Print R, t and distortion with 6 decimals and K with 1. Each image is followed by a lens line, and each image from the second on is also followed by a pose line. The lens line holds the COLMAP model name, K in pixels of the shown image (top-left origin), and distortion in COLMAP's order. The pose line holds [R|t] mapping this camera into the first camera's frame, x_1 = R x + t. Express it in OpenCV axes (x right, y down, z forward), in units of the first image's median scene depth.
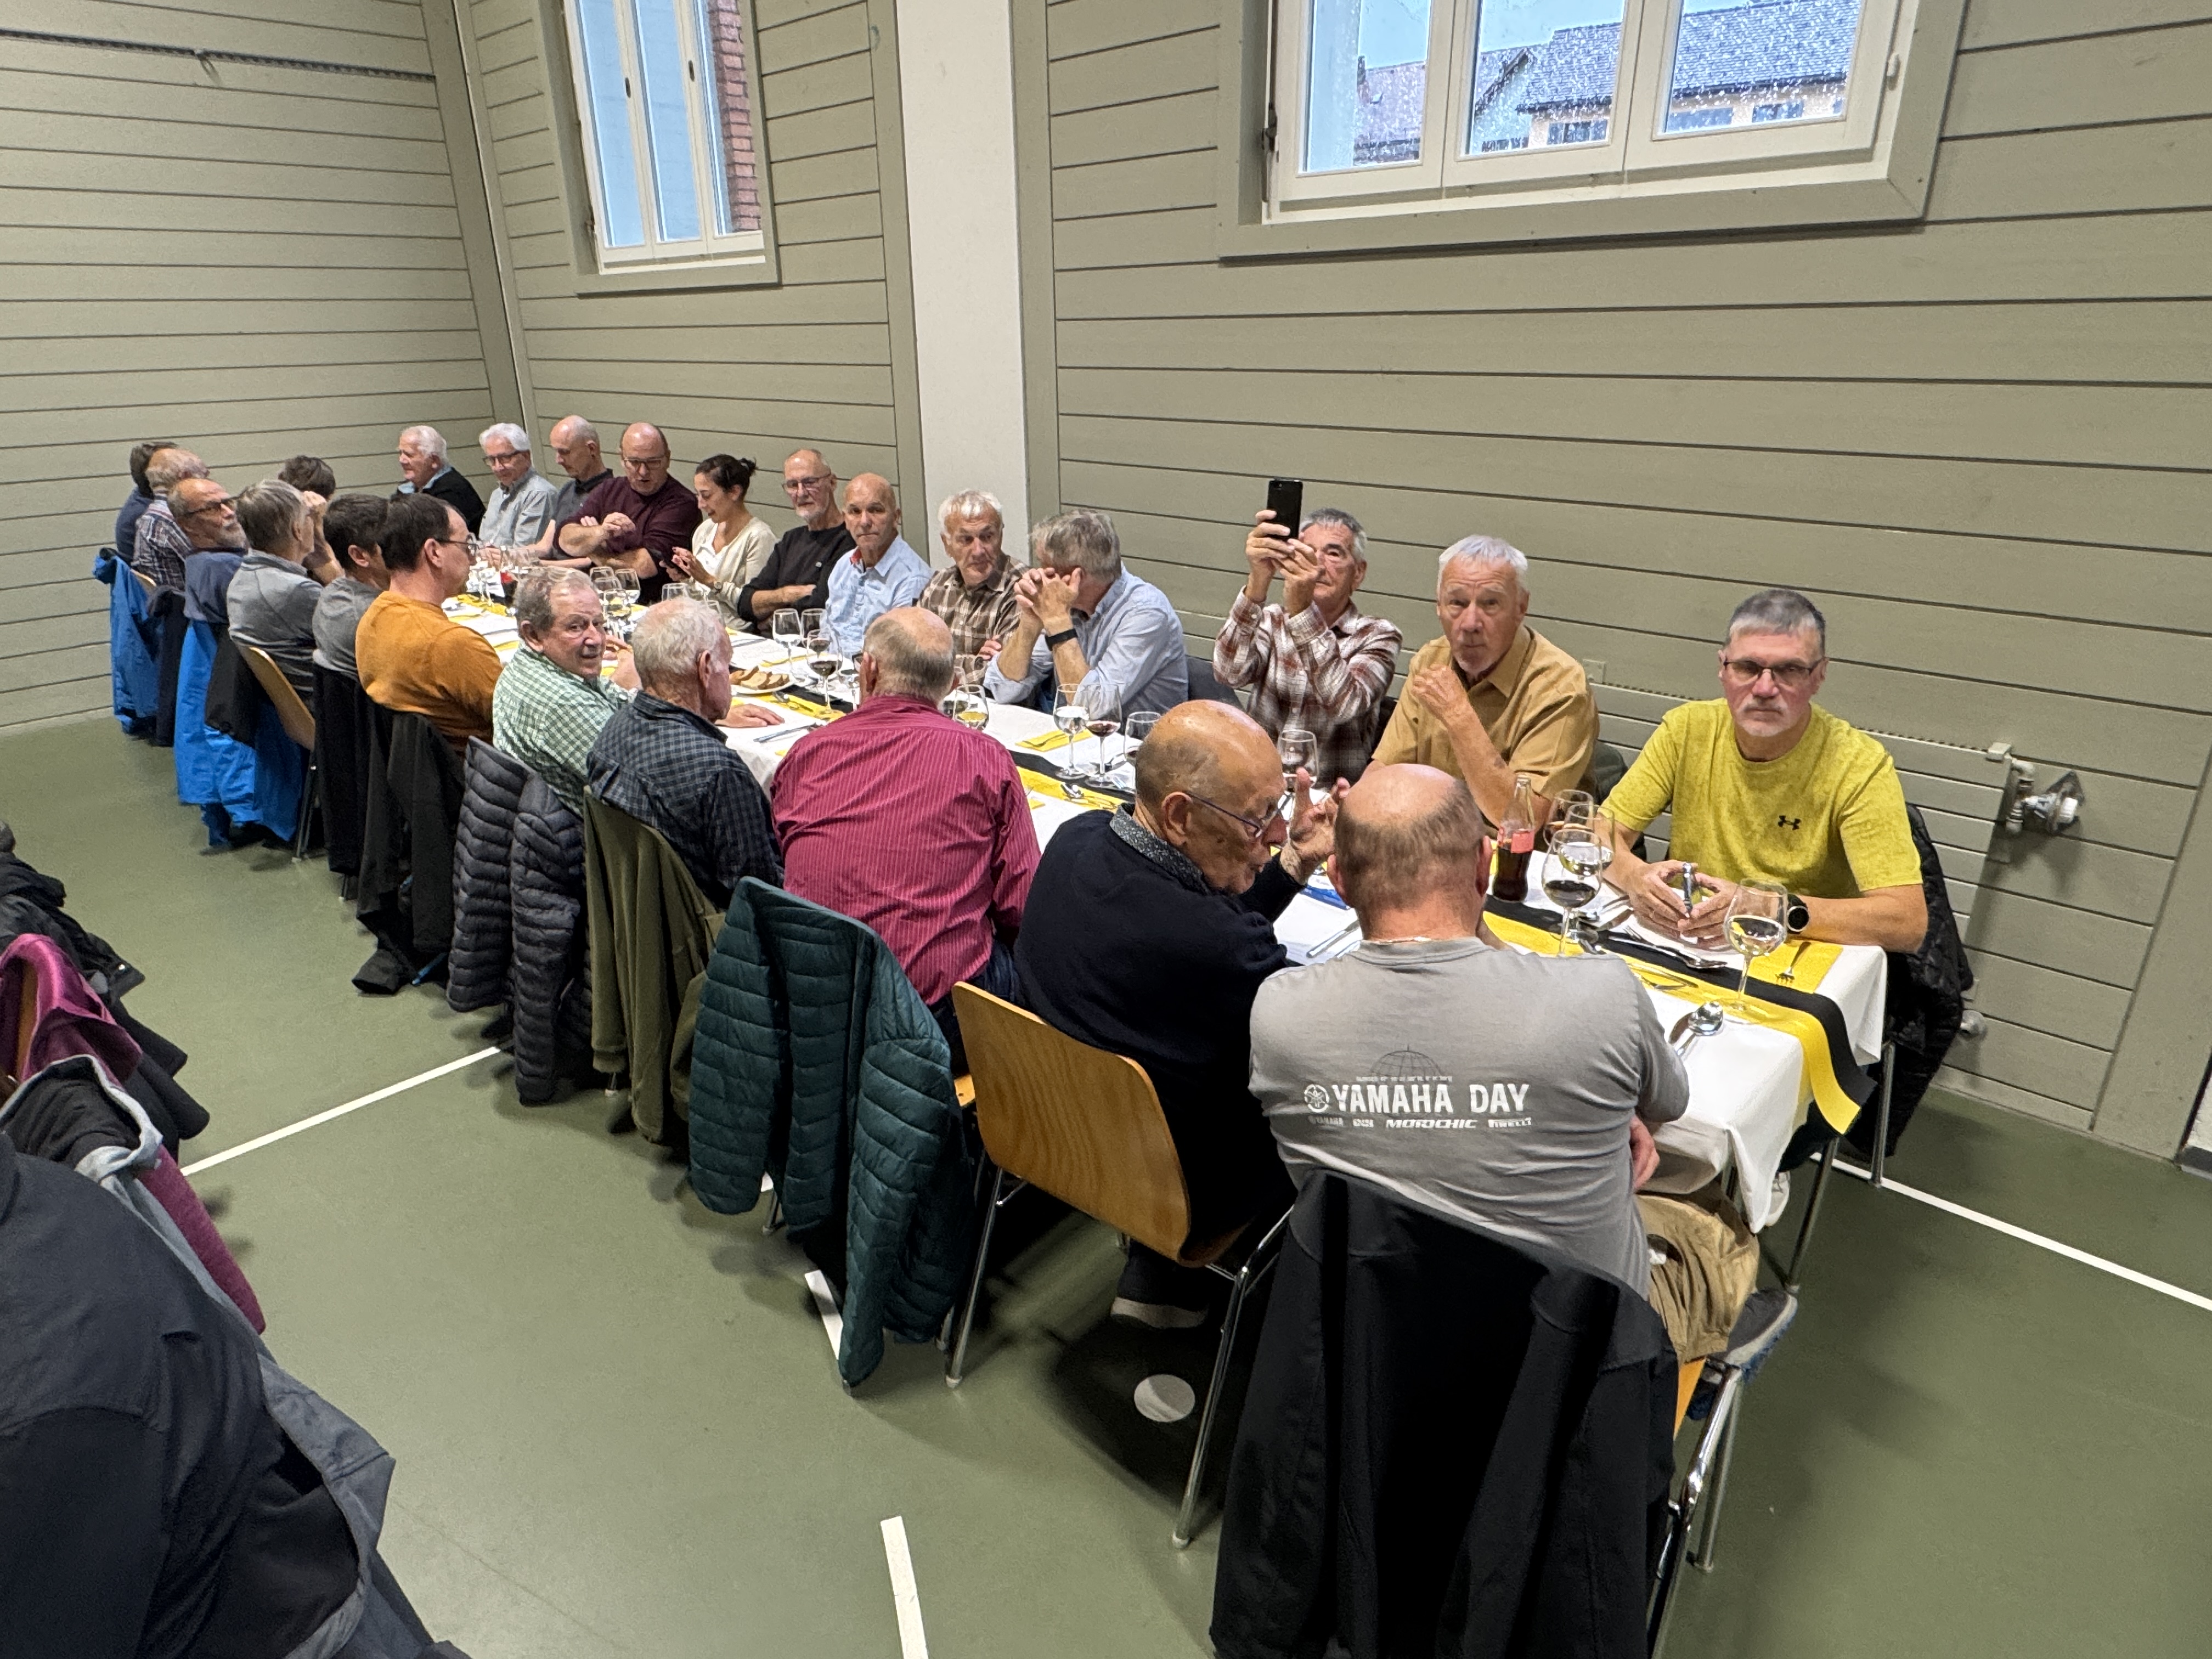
lens RADIAL K [[1285.3, 0, 1106.0], [0, 1285.3, 829.5], [0, 0, 1]] dist [0.002119, -0.000848]
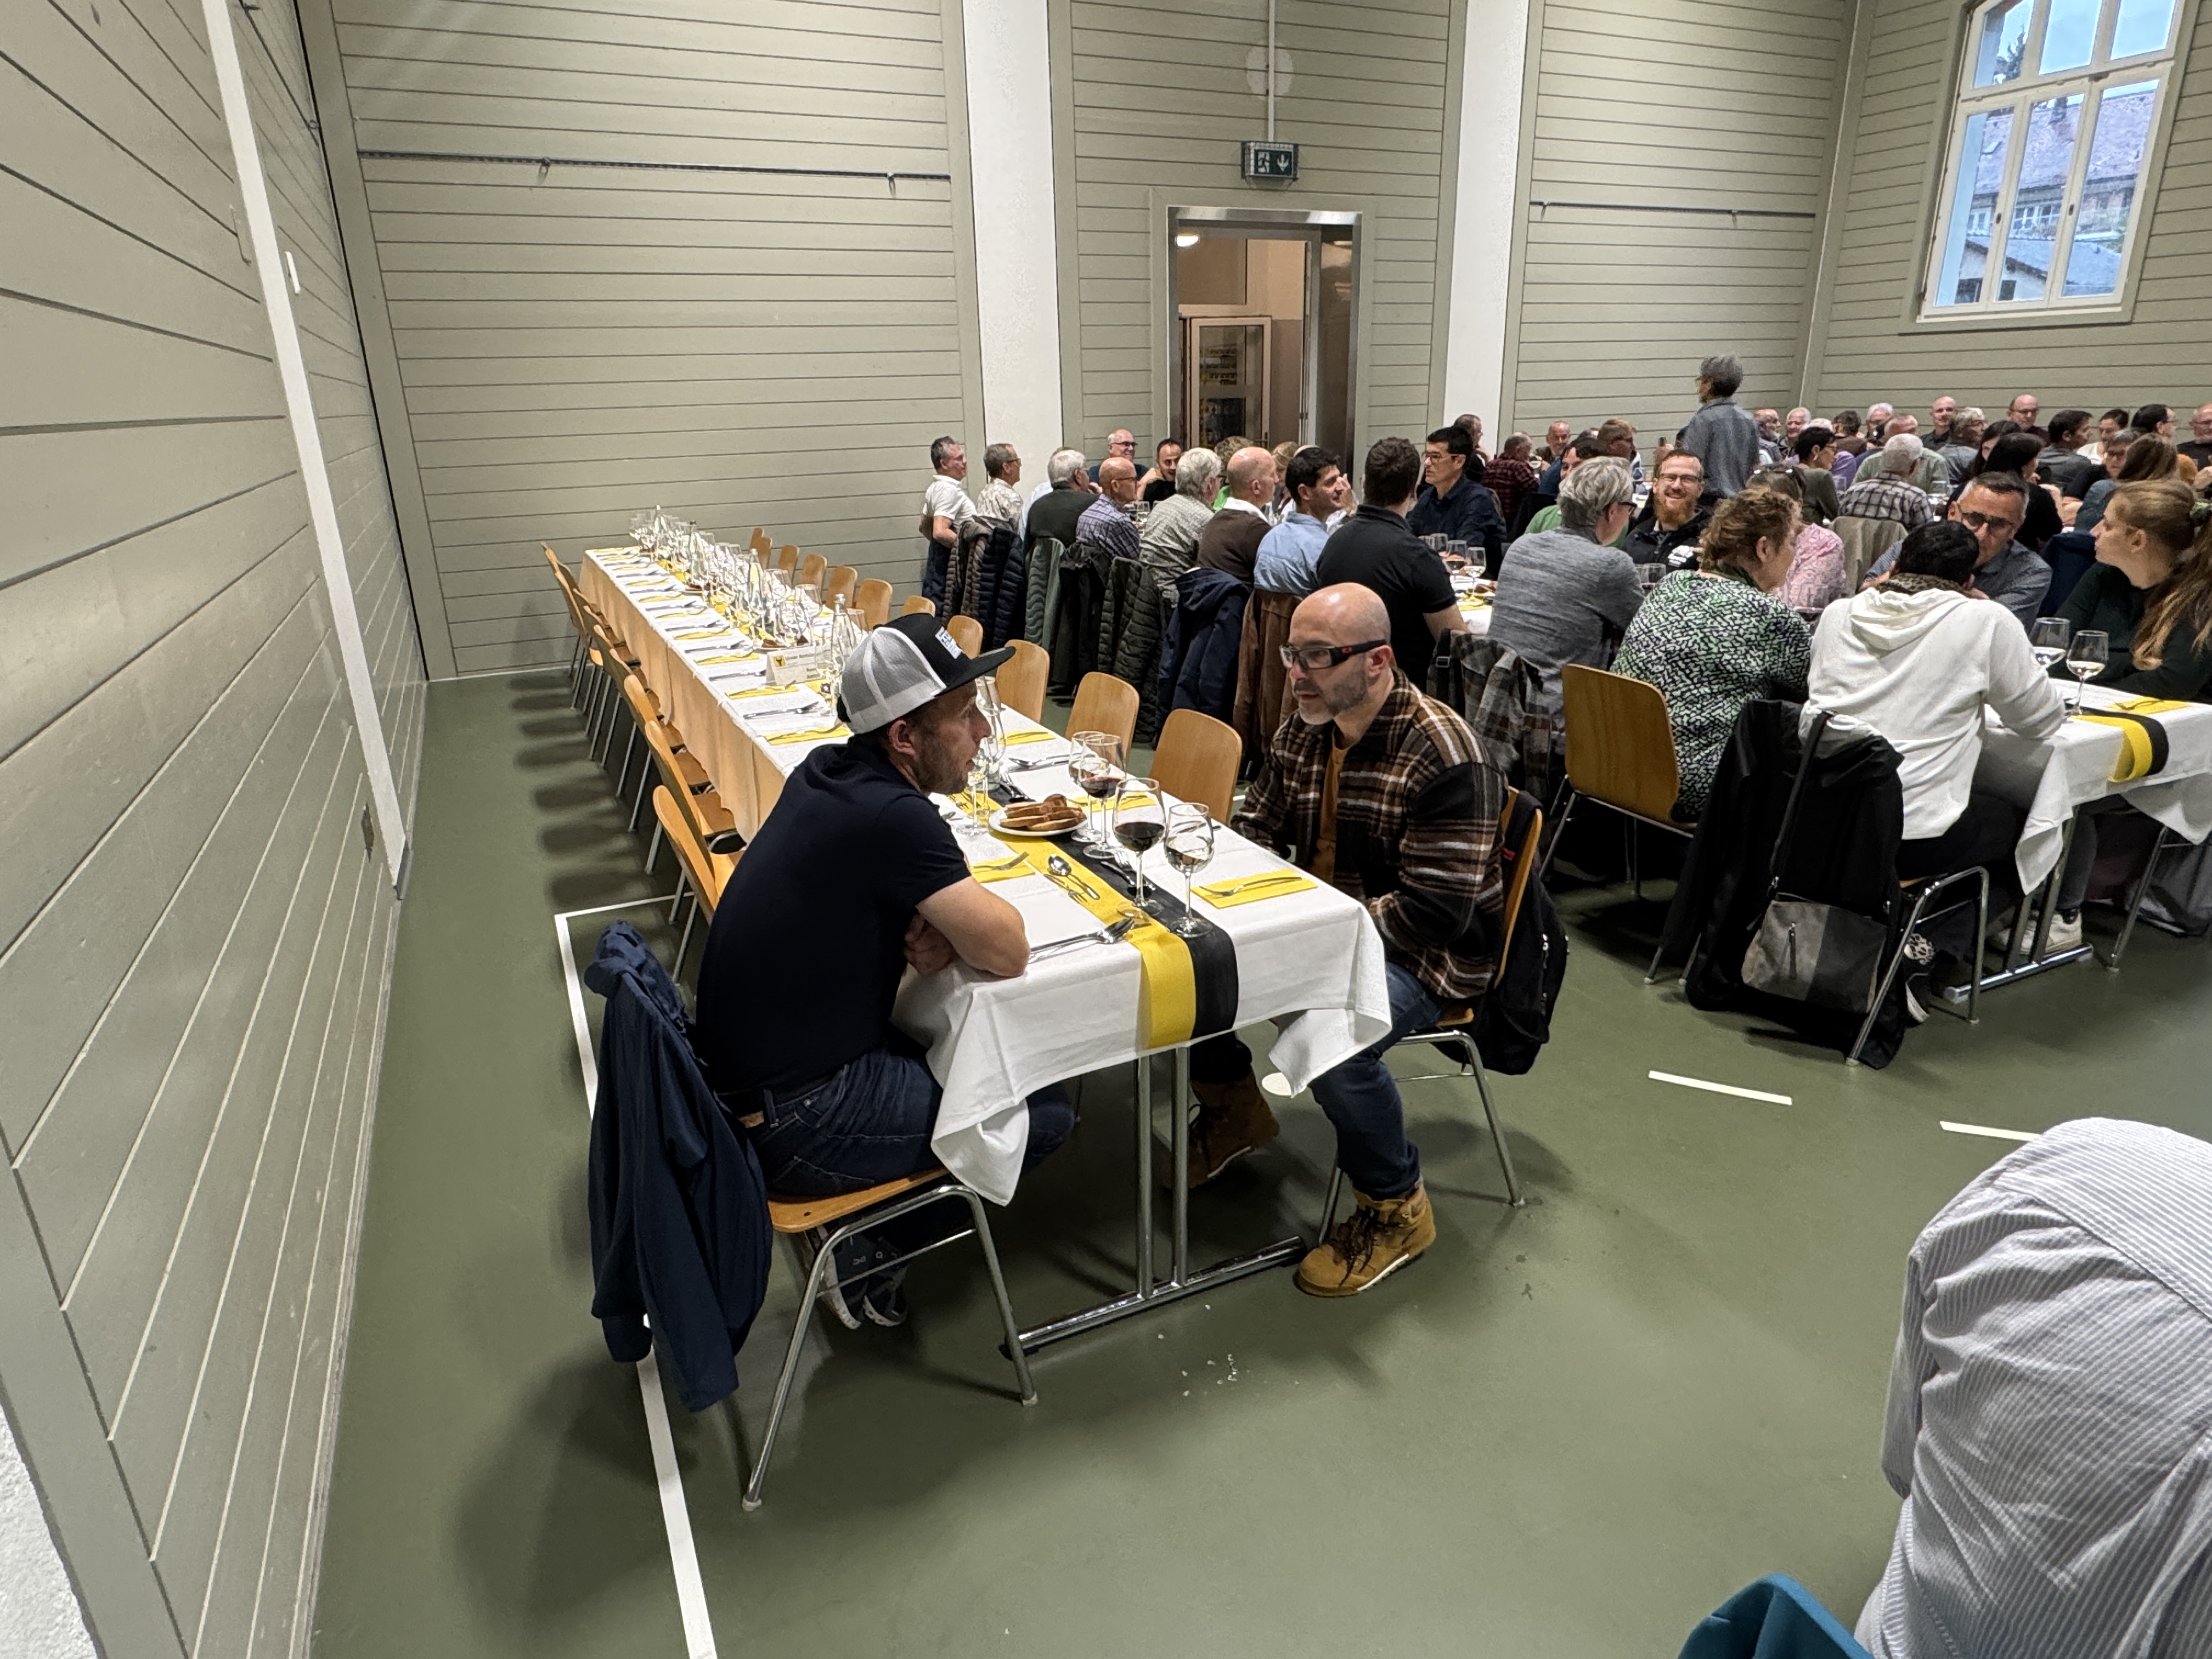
lens RADIAL K [[1285.3, 0, 1106.0], [0, 1285.3, 829.5], [0, 0, 1]] dist [0.002119, -0.000848]
pose [[0.936678, 0.107819, -0.333180, -1.084867], [-0.121529, 0.992376, -0.020522, 0.595370], [0.328427, 0.059713, 0.942640, -1.362886]]
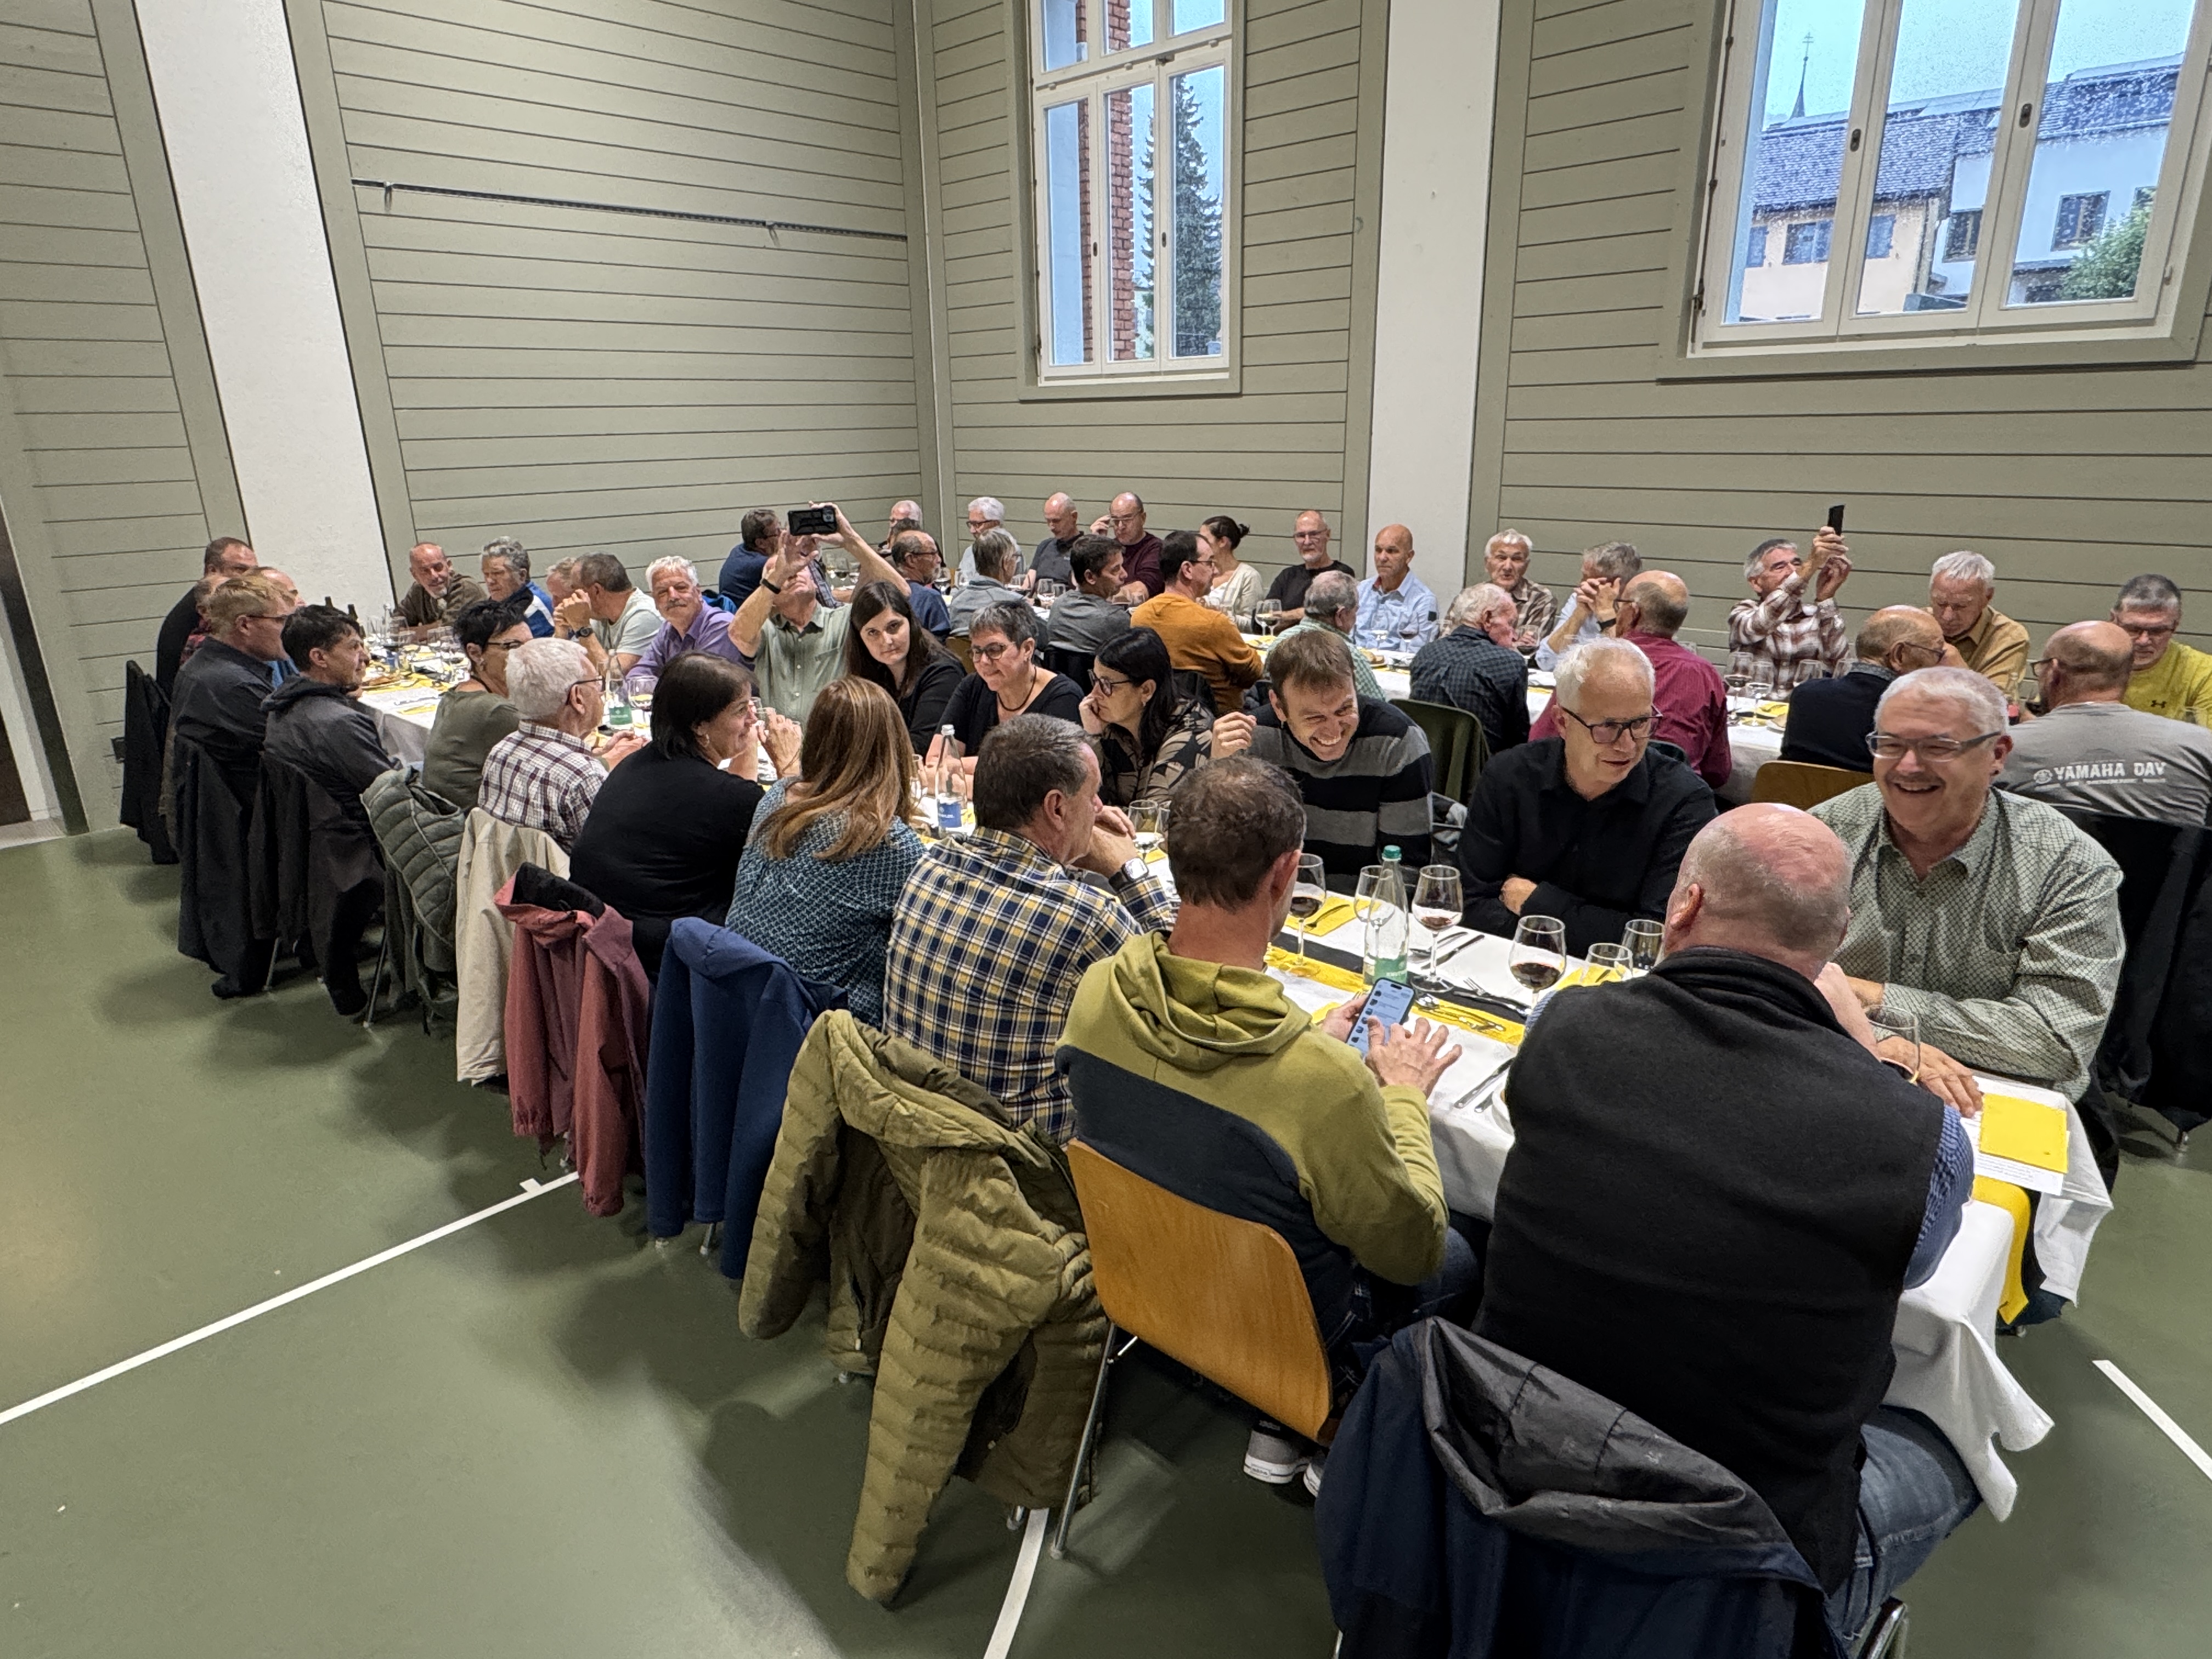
lens RADIAL K [[1311.0, 0, 1106.0], [0, 1311.0, 829.5], [0, 0, 1]] dist [0.000691, 0.001538]
pose [[0.999998, -0.000994, 0.001496, -0.457132], [0.001102, 0.997256, -0.074018, 0.150740], [-0.001419, 0.074020, 0.997256, -0.382540]]
